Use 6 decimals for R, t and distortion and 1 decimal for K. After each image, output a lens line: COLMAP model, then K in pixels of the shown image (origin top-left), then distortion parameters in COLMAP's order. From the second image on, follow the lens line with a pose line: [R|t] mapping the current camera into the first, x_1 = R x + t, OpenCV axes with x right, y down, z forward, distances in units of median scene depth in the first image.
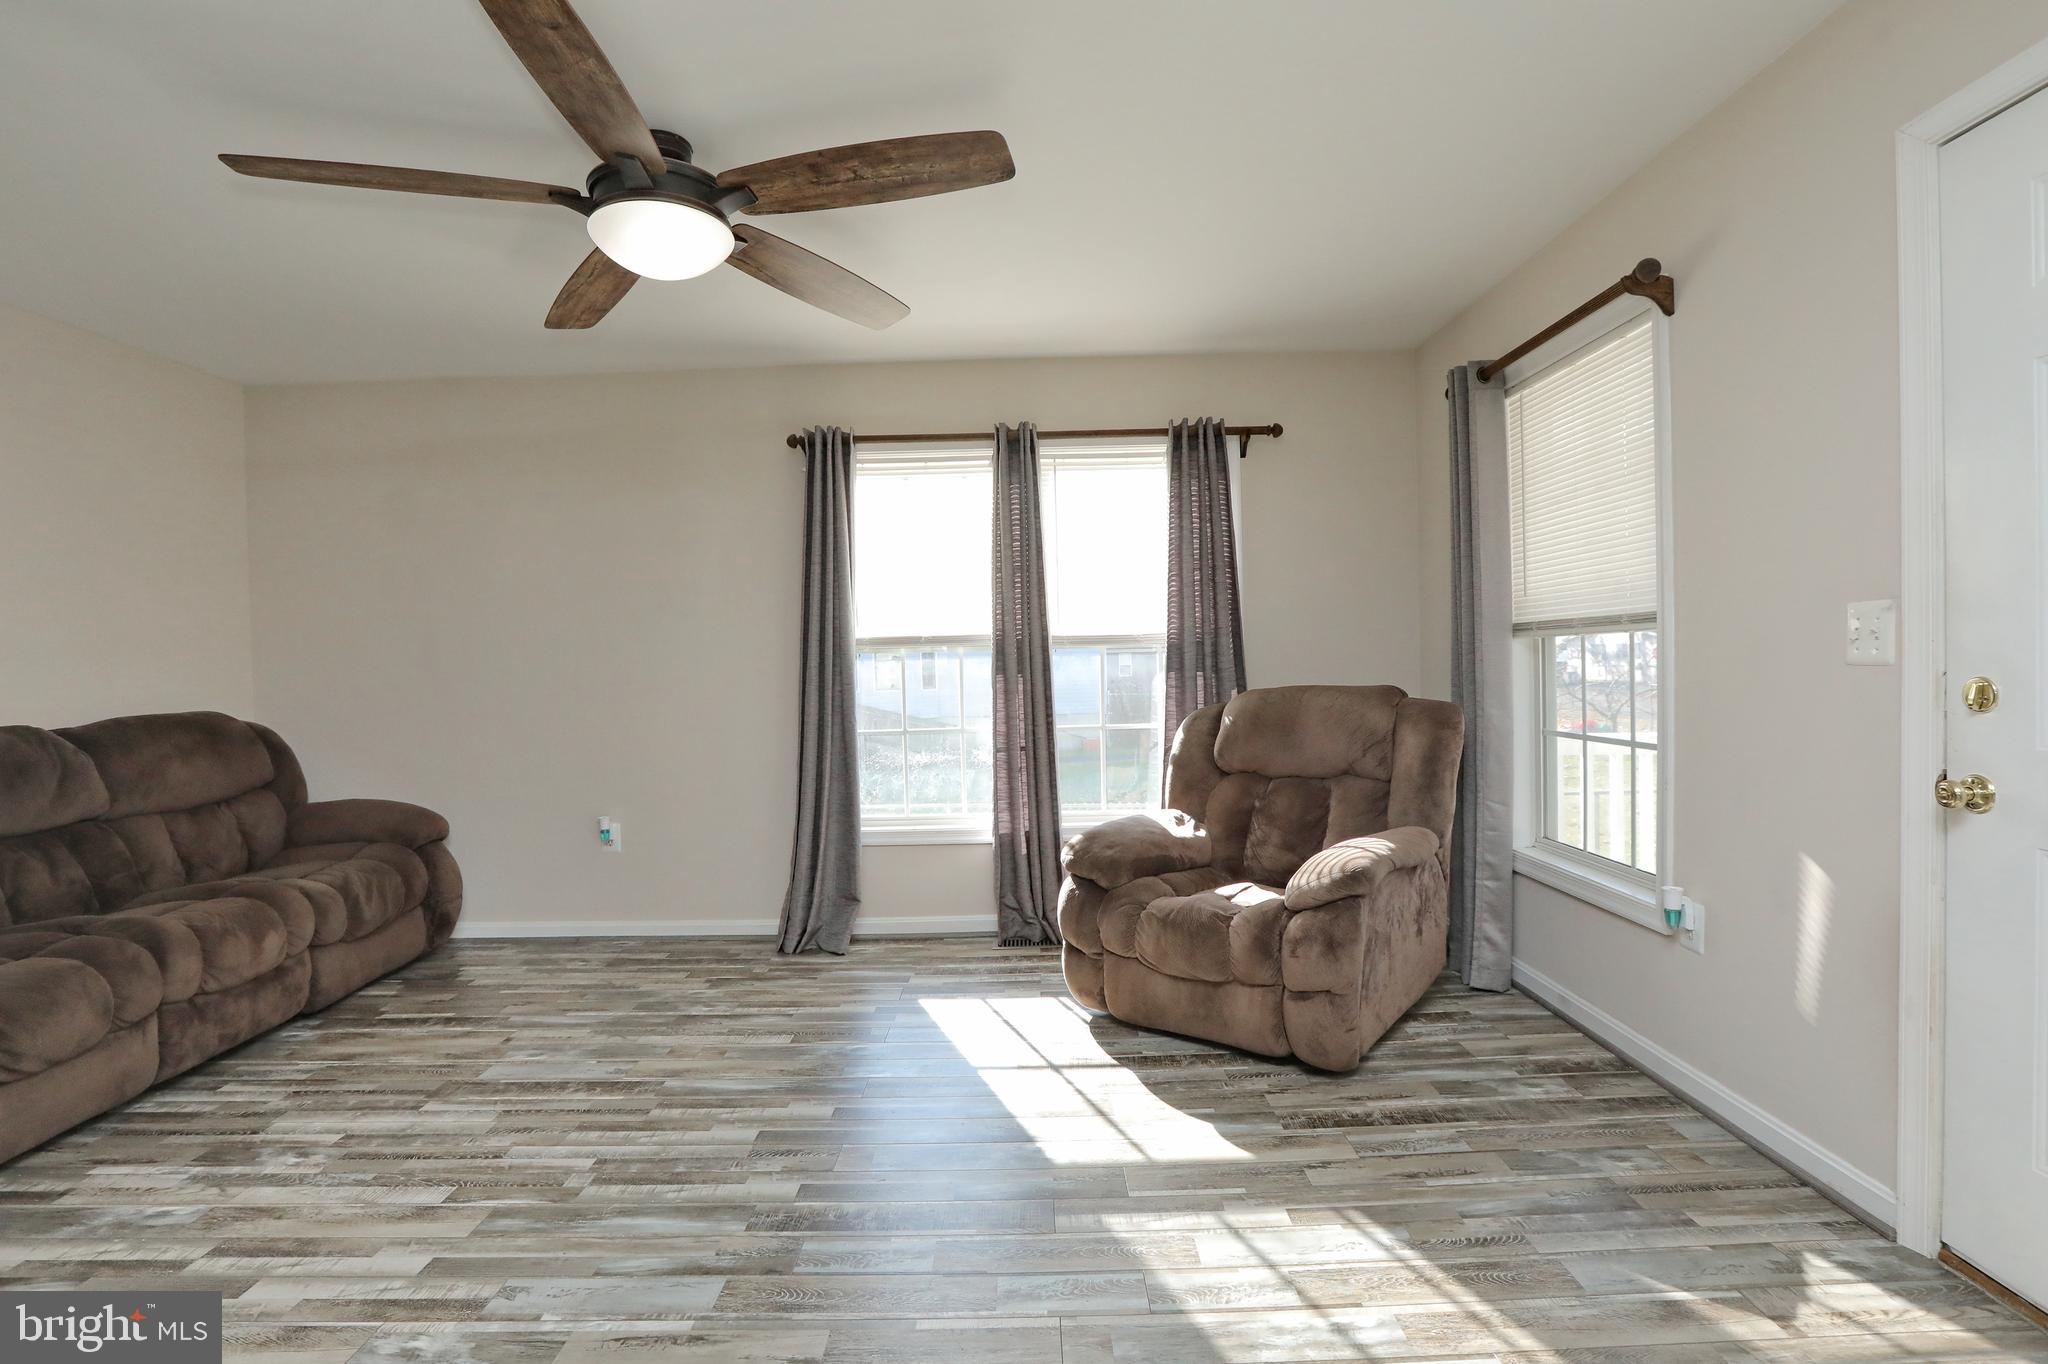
lens RADIAL K [[958.2, 0, 1024.0], [0, 958.2, 682.0], [0, 0, 1]] dist [-0.052834, 0.017676]
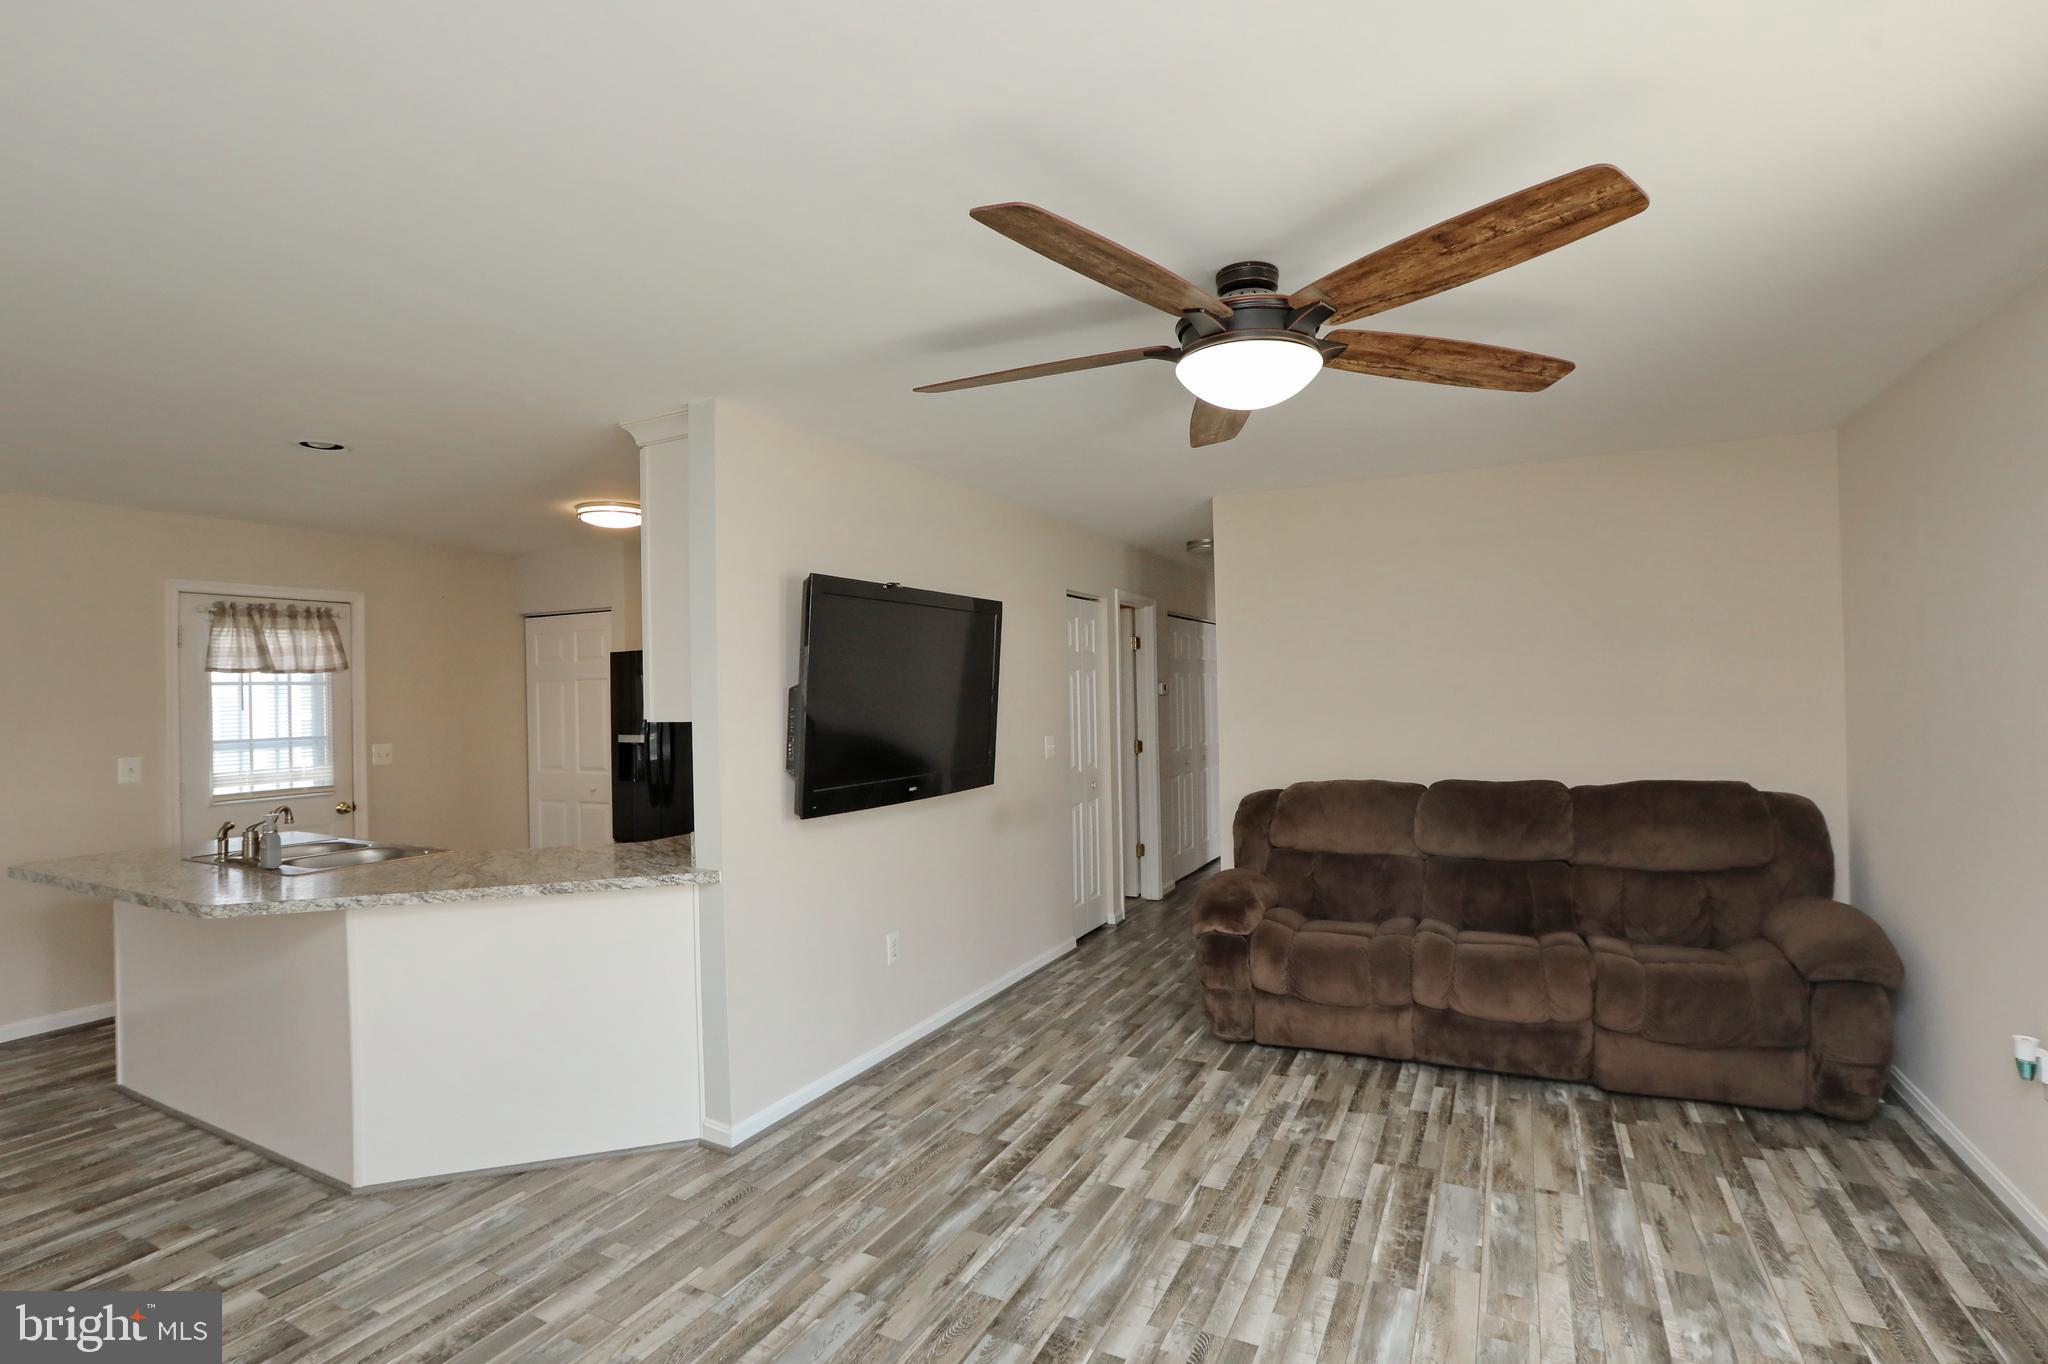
lens RADIAL K [[958.2, 0, 1024.0], [0, 958.2, 682.0], [0, 0, 1]] dist [-0.052834, 0.017676]
pose [[-0.457004, 0.026192, -0.889079, 0.508249], [0.015349, 0.999650, 0.021559, -0.147978], [0.889332, -0.003794, -0.457246, 1.048339]]
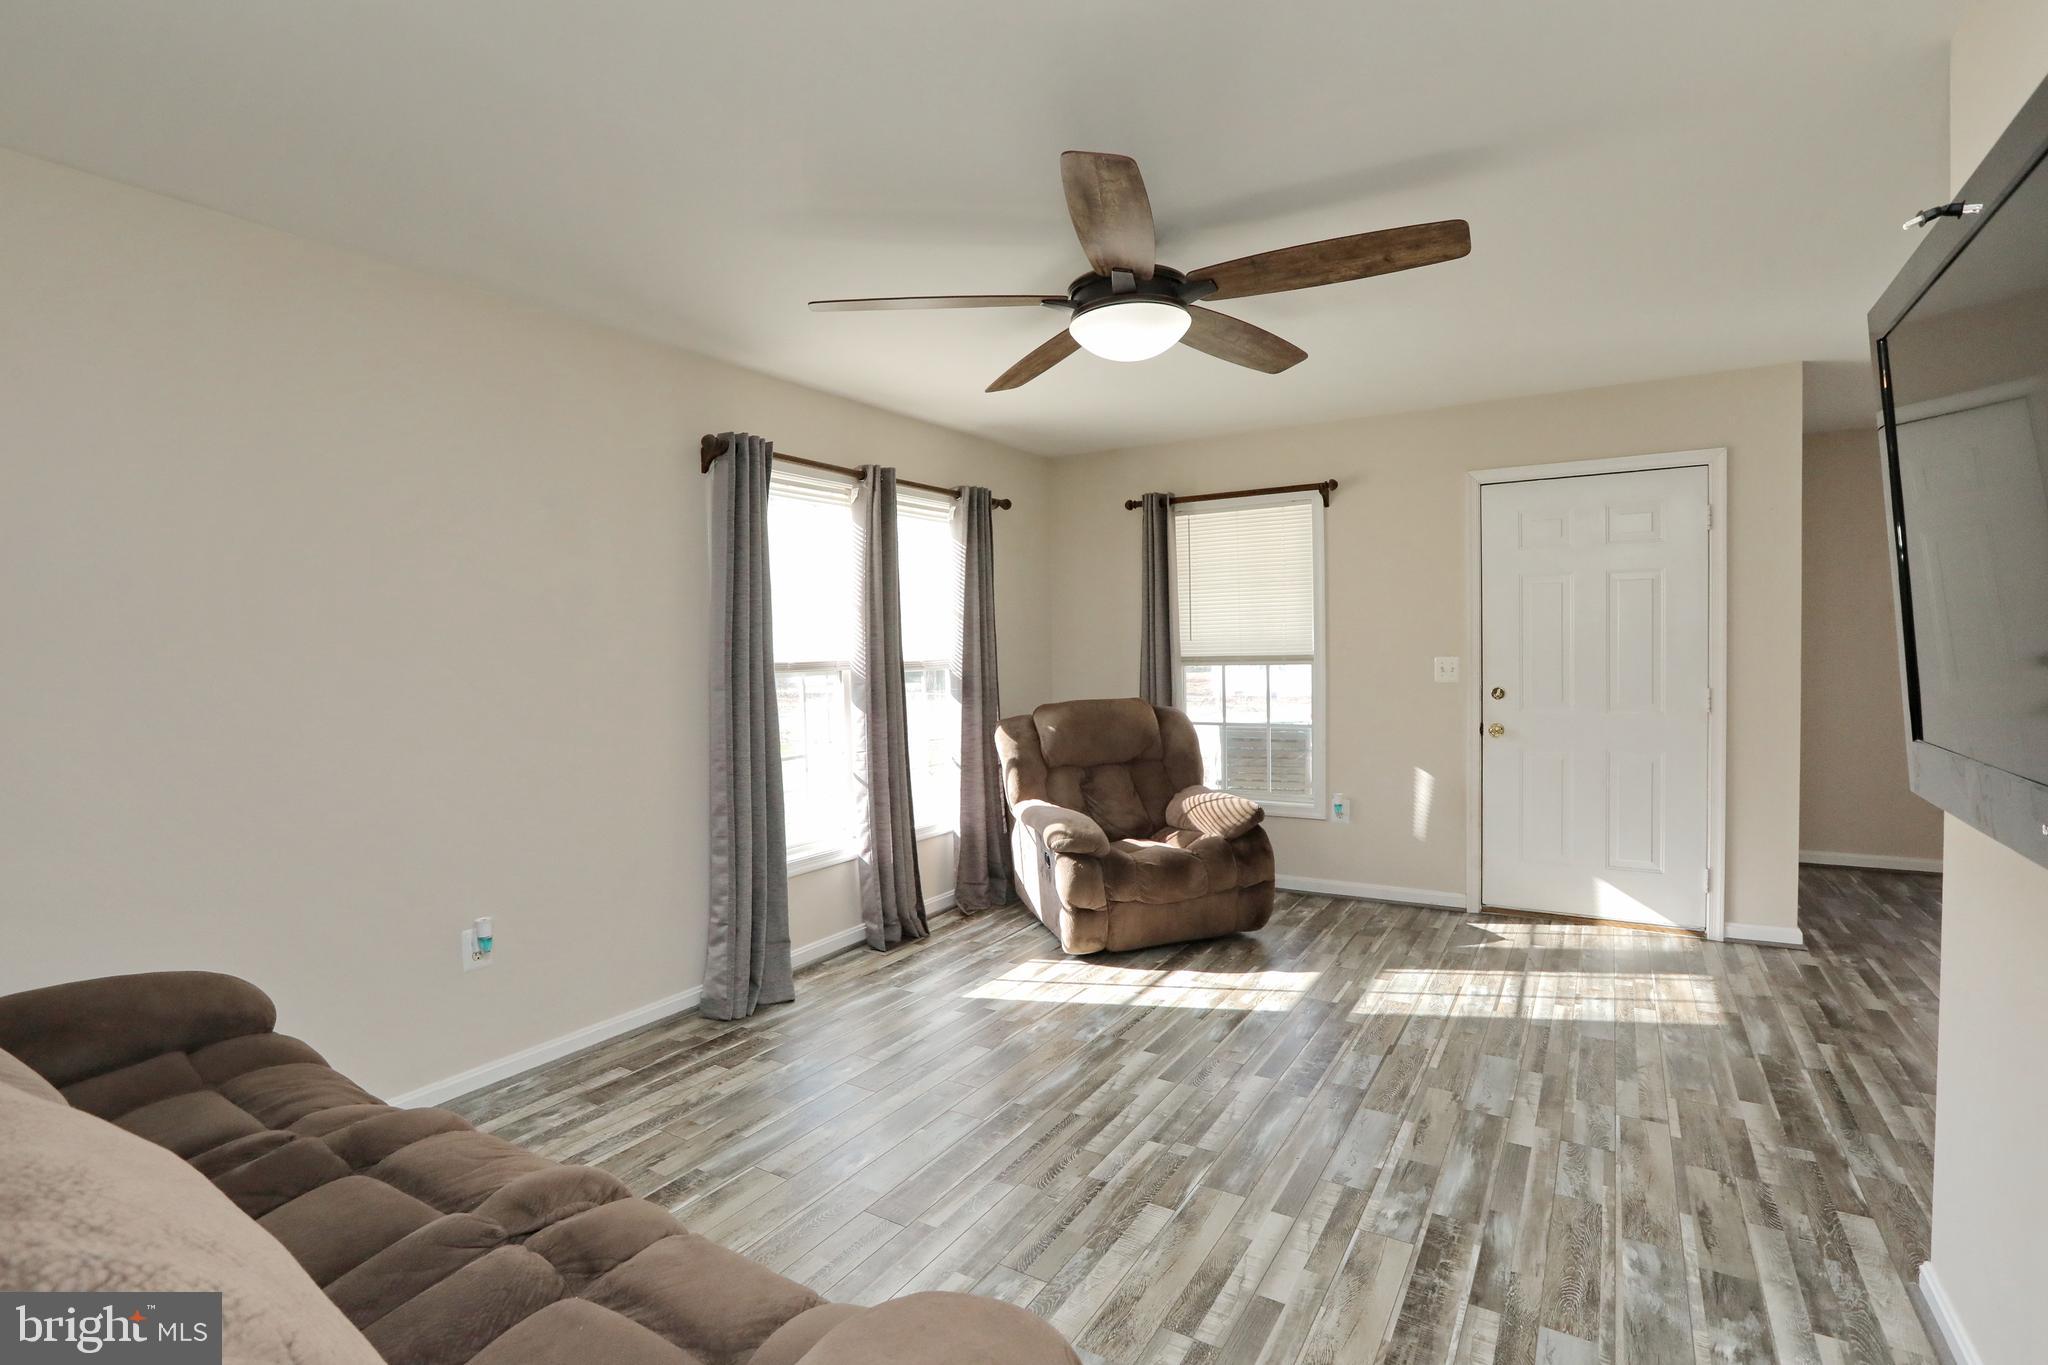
lens RADIAL K [[957.9, 0, 1027.2], [0, 957.9, 680.5], [0, 0, 1]] dist [-0.070381, 0.032232]
pose [[0.525591, -0.013061, 0.850637, -1.214259], [0.021959, 0.999757, 0.001782, -0.038342], [-0.850454, 0.017742, 0.525751, 0.427201]]
